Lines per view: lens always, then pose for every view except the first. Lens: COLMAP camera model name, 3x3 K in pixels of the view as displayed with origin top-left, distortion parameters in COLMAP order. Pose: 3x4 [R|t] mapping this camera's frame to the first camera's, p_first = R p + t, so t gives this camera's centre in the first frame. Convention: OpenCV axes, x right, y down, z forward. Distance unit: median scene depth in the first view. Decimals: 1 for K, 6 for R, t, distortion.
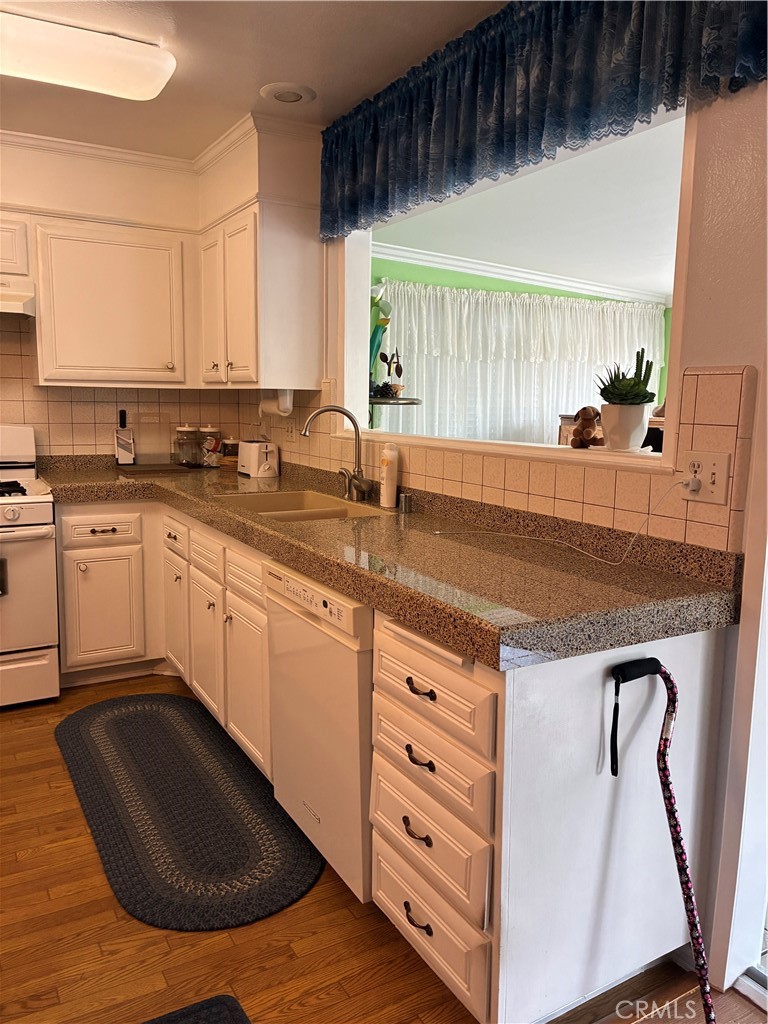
lens RADIAL K [[775.1, 0, 378.0], [0, 775.1, 506.1], [0, 0, 1]] dist [0.040706, -0.053161]
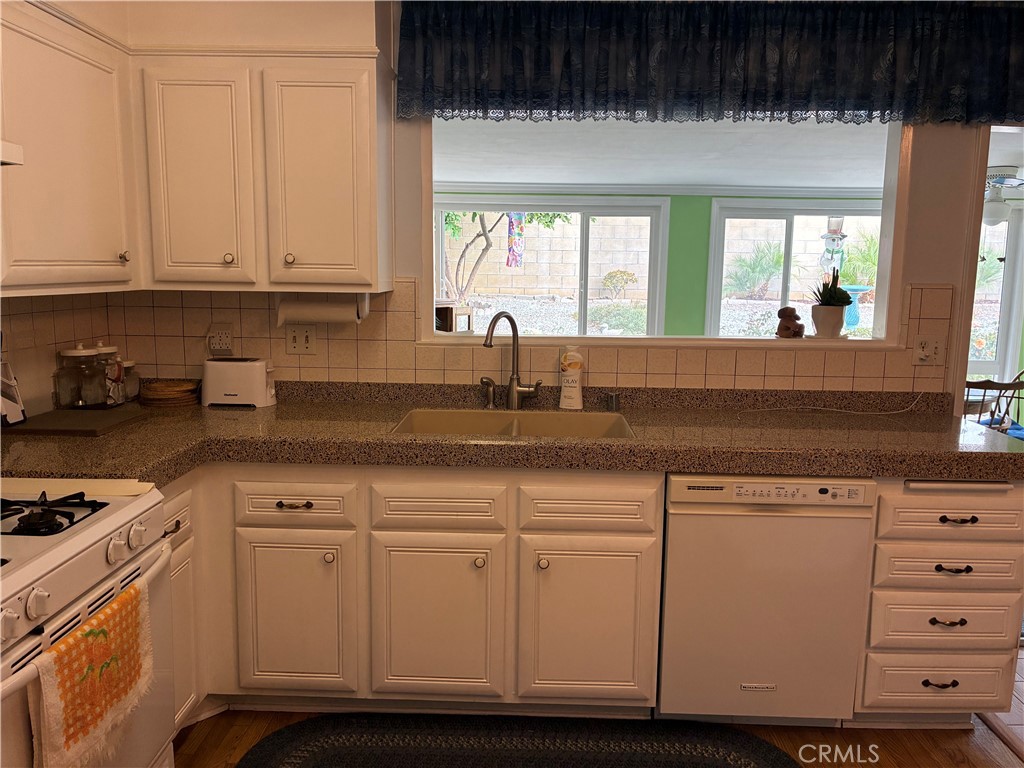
lens RADIAL K [[775.1, 0, 512.8], [0, 775.1, 376.2], [0, 0, 1]] dist [0.040706, -0.053161]
pose [[0.516456, -0.127927, 0.846704, -0.768094], [0.114322, 0.990227, 0.079880, -0.114476], [-0.848648, 0.055542, 0.526034, 0.466523]]
